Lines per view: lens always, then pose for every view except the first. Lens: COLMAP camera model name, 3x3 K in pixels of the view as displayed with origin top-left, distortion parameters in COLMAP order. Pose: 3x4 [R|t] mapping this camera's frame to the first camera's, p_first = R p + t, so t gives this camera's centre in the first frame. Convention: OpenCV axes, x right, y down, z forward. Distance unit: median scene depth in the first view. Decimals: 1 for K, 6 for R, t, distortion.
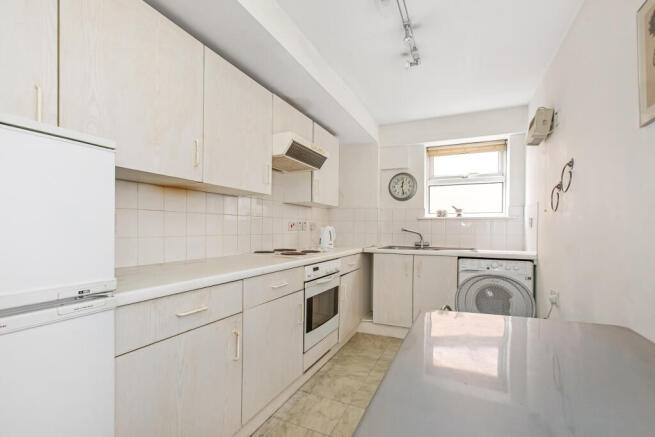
lens RADIAL K [[298.2, 0, 332.0], [0, 298.2, 229.6], [0, 0, 1]] dist [-0.005624, -0.000223]
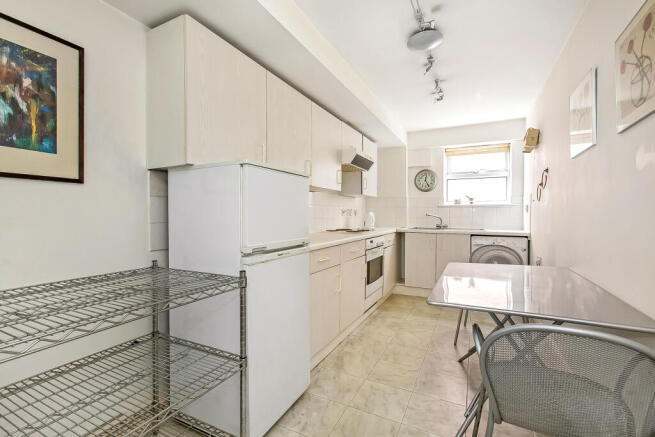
lens RADIAL K [[298.2, 0, 327.2], [0, 298.2, 216.8], [0, 0, 1]] dist [-0.005624, -0.000223]
pose [[0.998946, -0.004665, -0.045658, -0.163029], [0.004874, 0.999978, 0.004459, 0.002419], [0.045637, -0.004677, 0.998947, -0.370436]]
